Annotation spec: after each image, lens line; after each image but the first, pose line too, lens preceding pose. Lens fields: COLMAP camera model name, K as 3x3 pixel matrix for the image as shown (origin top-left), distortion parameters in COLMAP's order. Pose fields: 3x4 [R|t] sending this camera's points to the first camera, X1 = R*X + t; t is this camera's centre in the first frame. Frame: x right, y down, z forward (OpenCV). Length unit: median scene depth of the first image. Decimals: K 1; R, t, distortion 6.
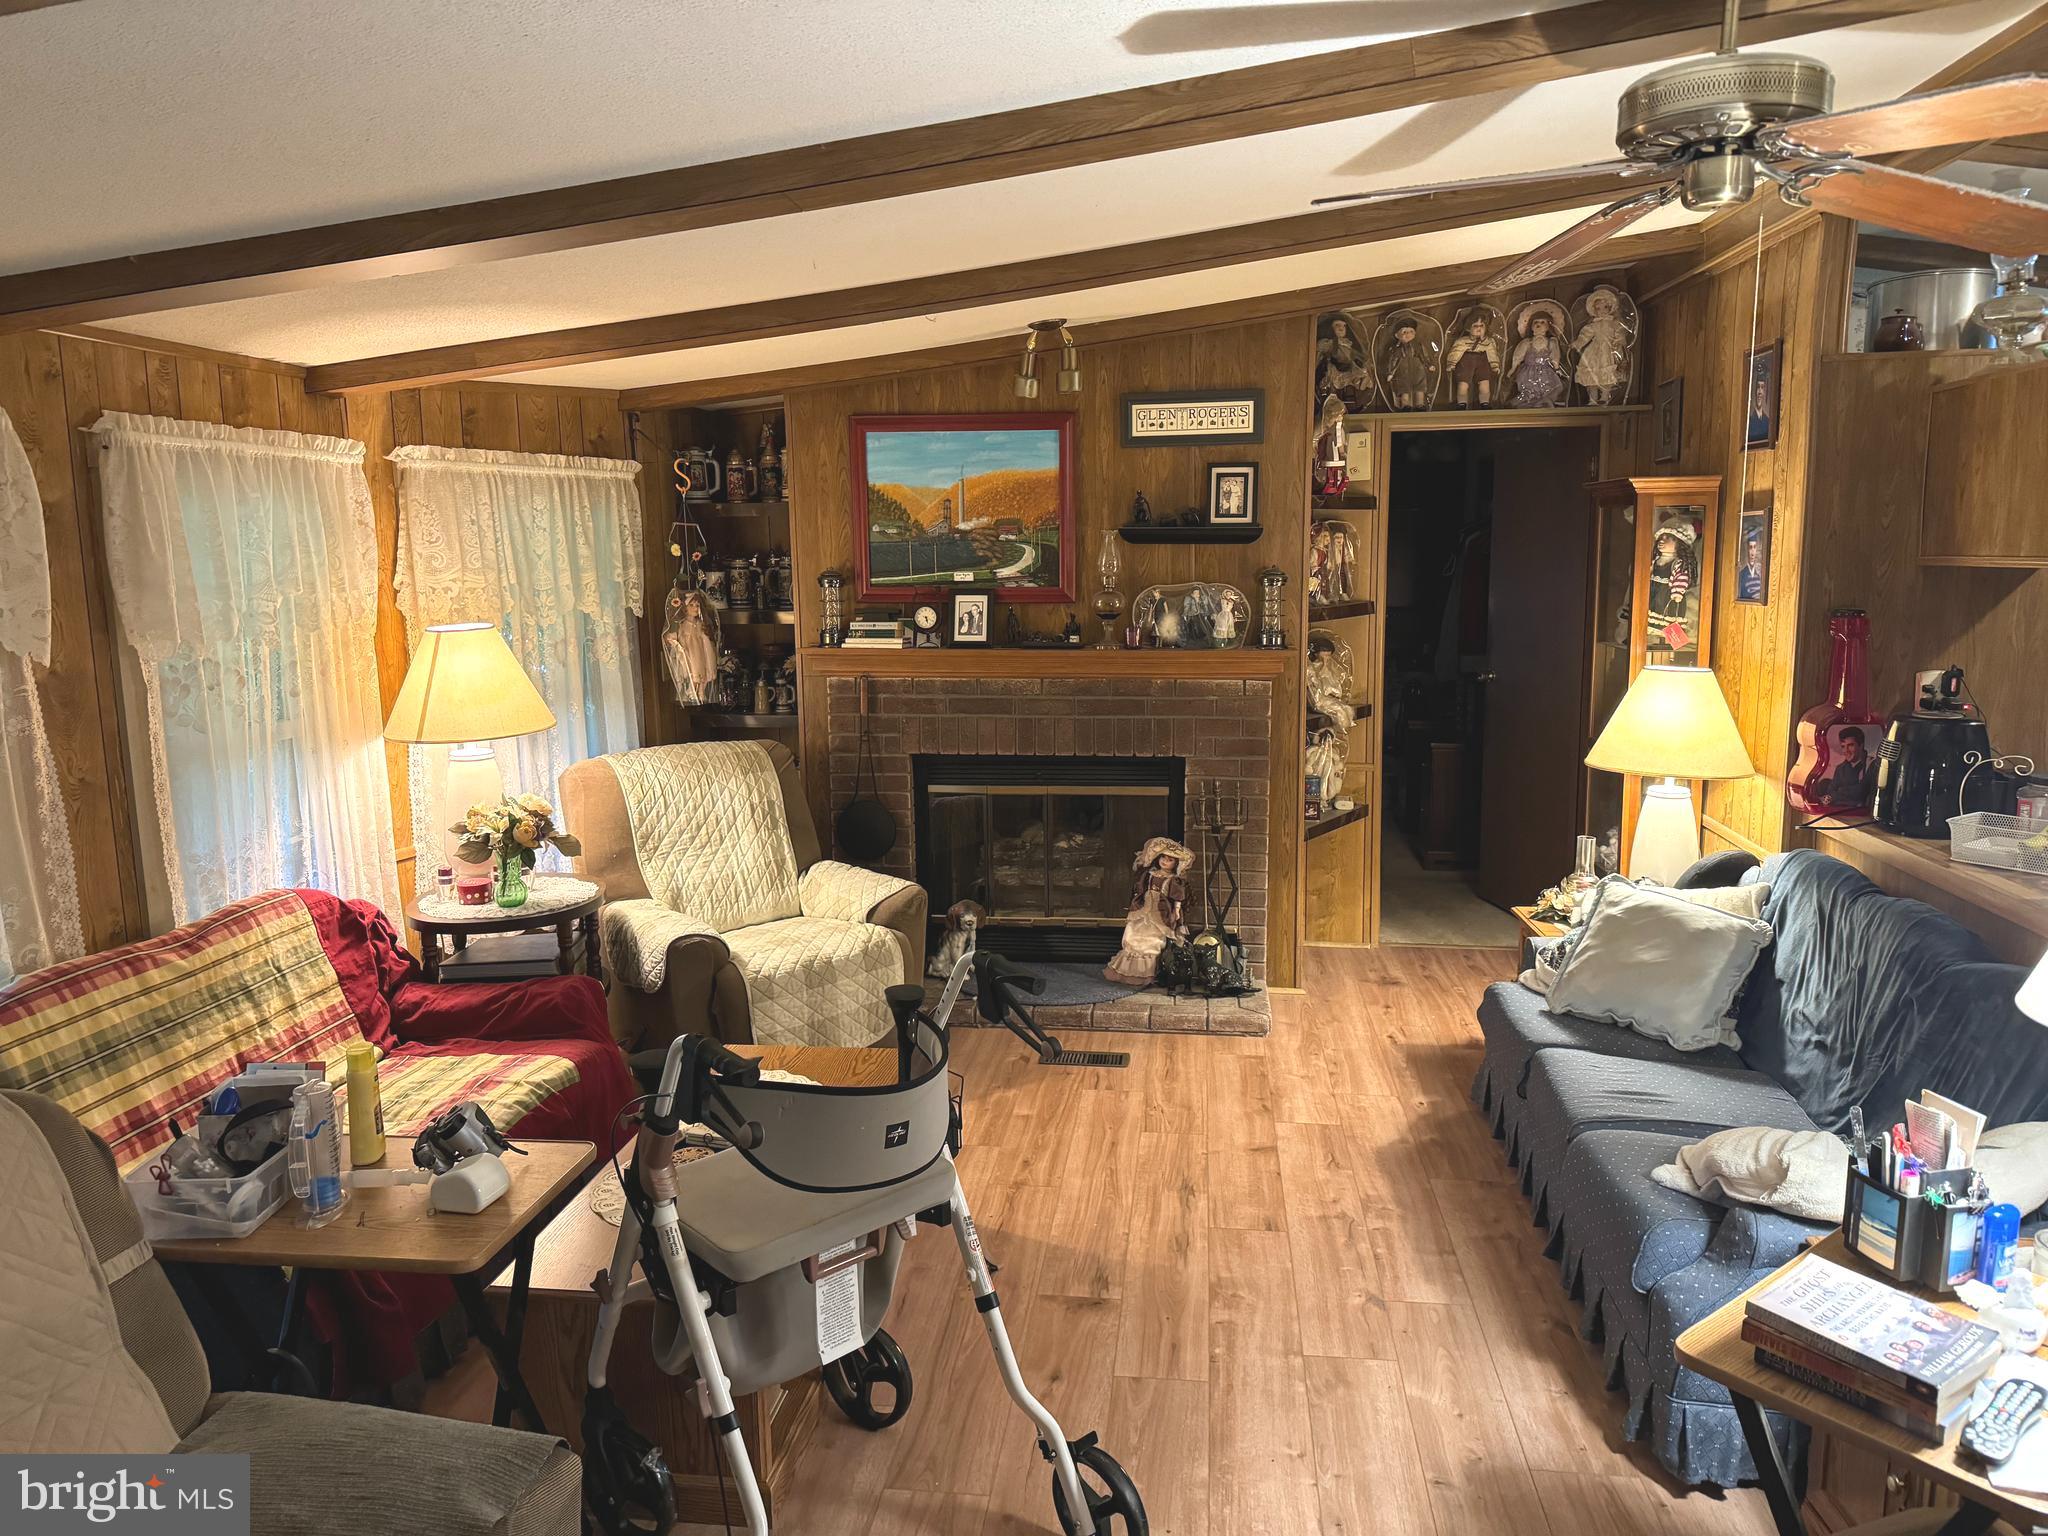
lens RADIAL K [[1430.7, 0, 1024.0], [0, 1430.7, 768.0], [0, 0, 1]] dist [0.005954, -0.019300]
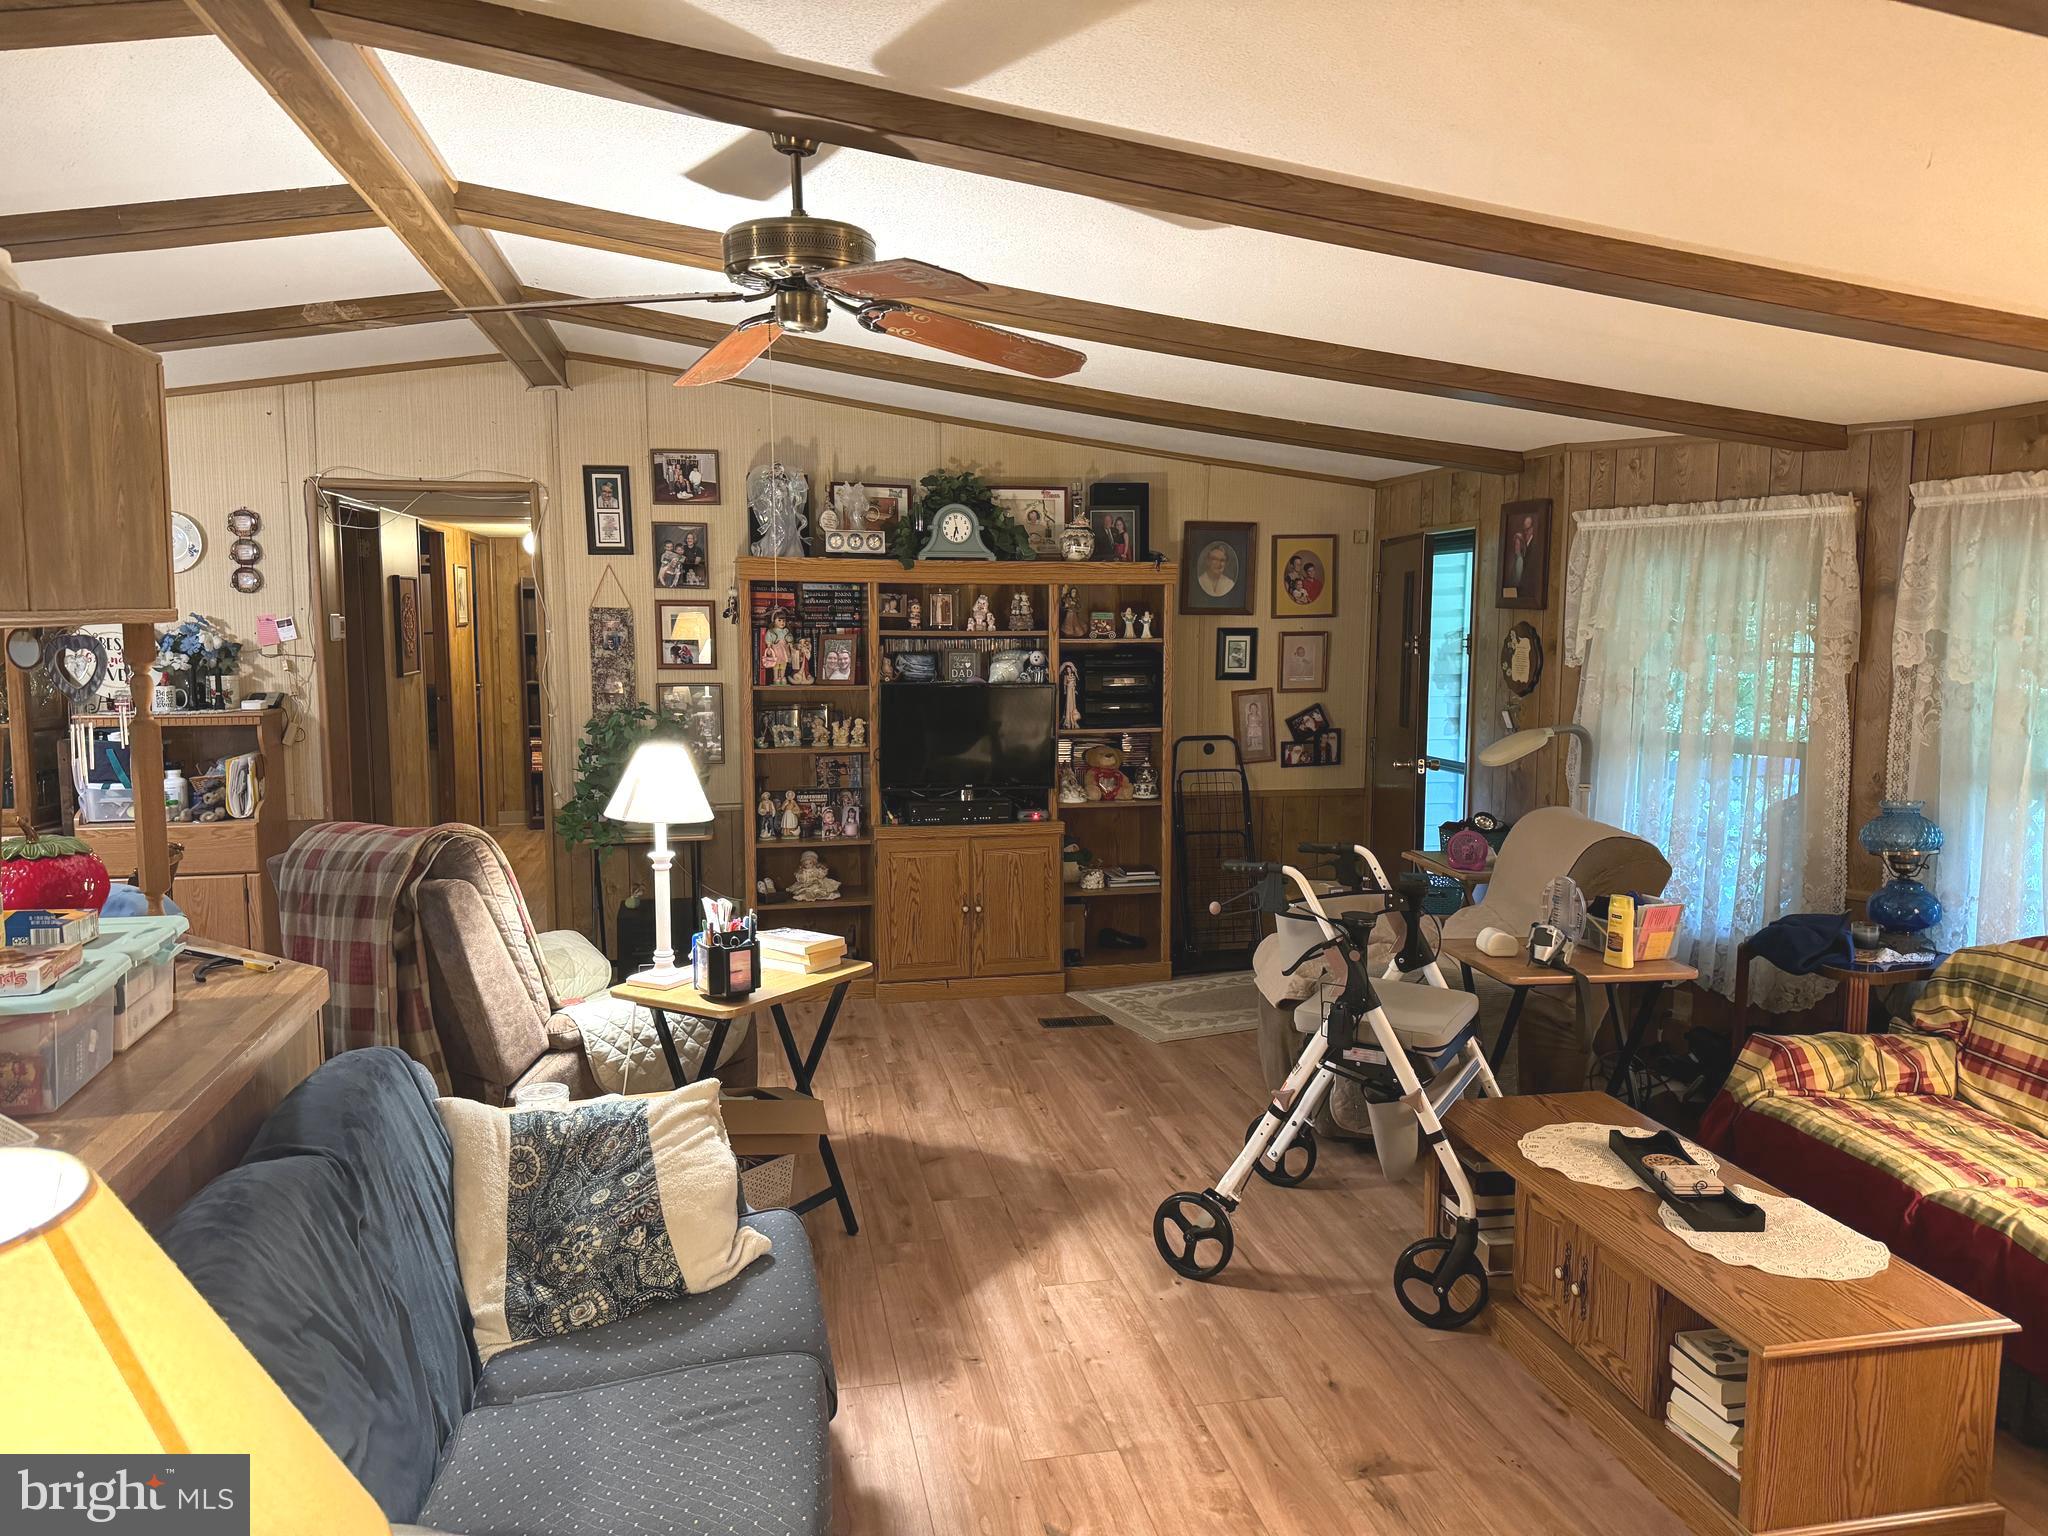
lens RADIAL K [[1430.7, 0, 1024.0], [0, 1430.7, 768.0], [0, 0, 1]] dist [0.005954, -0.019300]
pose [[-0.946746, 0.043138, -0.319079, 0.536330], [-0.044218, 0.964176, 0.261550, -0.262421], [0.318932, 0.261730, -0.910922, 1.728421]]
